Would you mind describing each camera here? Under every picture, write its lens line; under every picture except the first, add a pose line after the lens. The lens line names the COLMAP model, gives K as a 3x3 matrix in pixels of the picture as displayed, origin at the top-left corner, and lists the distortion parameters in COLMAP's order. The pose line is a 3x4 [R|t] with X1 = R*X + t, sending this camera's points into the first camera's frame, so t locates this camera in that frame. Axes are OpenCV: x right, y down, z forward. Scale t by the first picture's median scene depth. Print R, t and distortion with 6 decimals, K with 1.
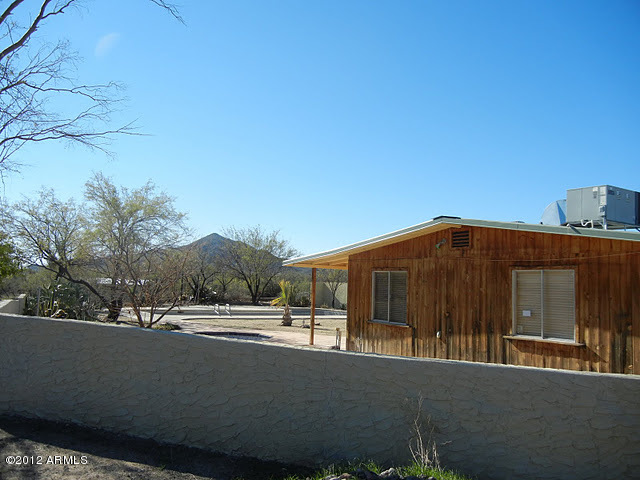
lens RADIAL K [[552.0, 0, 317.8], [0, 552.0, 240.4], [0, 0, 1]] dist [0.014183, -0.010160]
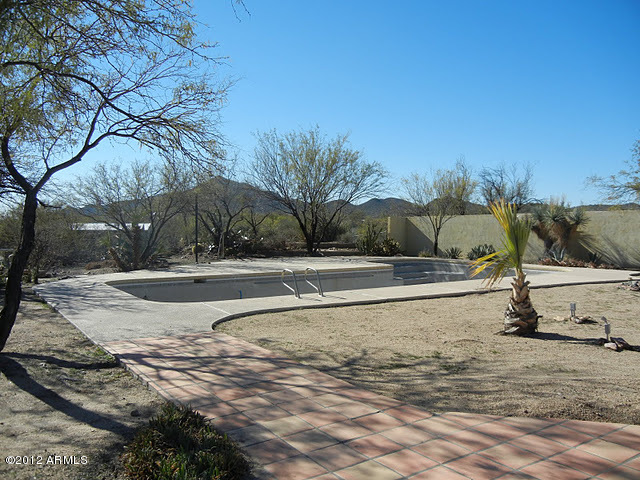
lens RADIAL K [[552.0, 0, 321.6], [0, 552.0, 238.8], [0, 0, 1]] dist [0.014183, -0.010160]
pose [[0.999333, -0.033185, -0.015243, -0.092299], [0.034581, 0.994086, 0.102939, 0.033145], [0.011737, -0.103398, 0.994571, 0.370750]]
